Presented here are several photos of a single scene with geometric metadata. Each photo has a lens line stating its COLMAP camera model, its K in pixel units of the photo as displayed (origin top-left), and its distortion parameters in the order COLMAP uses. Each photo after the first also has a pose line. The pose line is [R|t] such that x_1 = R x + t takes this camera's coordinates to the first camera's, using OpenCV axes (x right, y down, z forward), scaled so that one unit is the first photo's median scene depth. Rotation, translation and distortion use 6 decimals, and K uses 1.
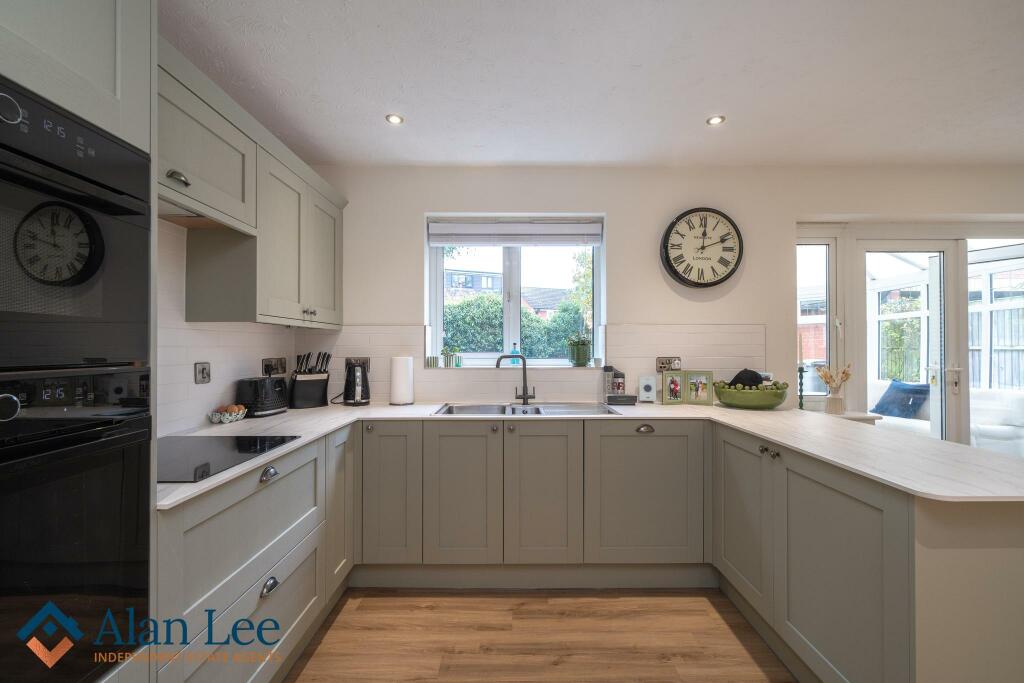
lens RADIAL K [[454.6, 0, 512.9], [0, 454.6, 344.4], [0, 0, 1]] dist [0.001448, 0.000082]
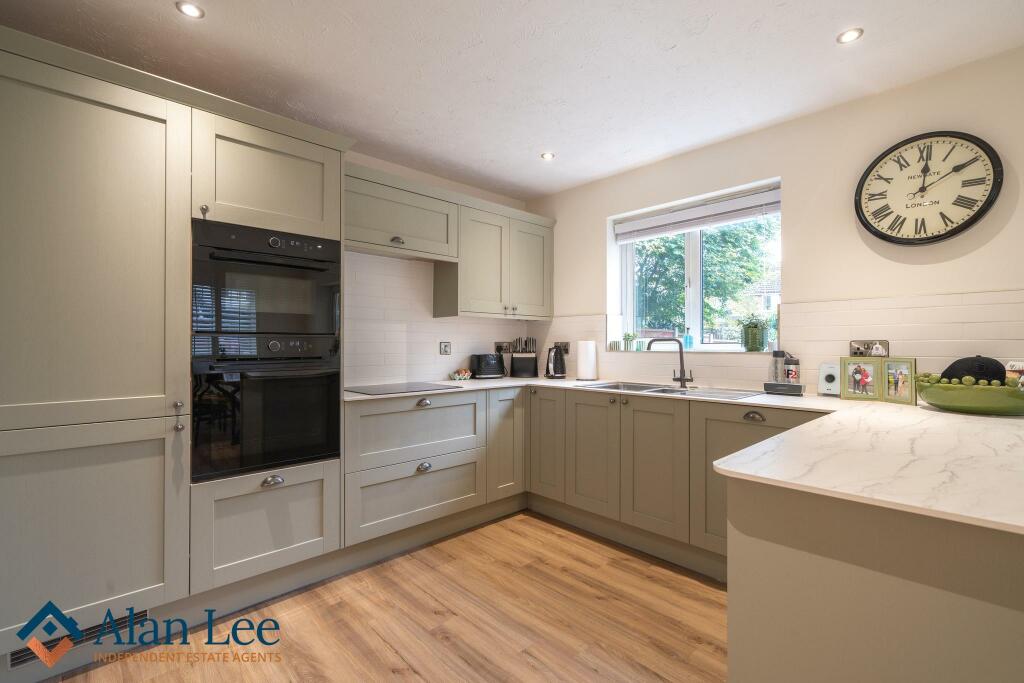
lens RADIAL K [[451.5, 0, 512.0], [0, 451.5, 341.5], [0, 0, 1]] dist [0.002405, 0.000295]
pose [[0.690826, -0.003057, -0.723015, 0.501787], [0.003596, 0.999993, -0.000792, 0.029494], [0.723012, -0.002053, 0.690832, 0.026798]]
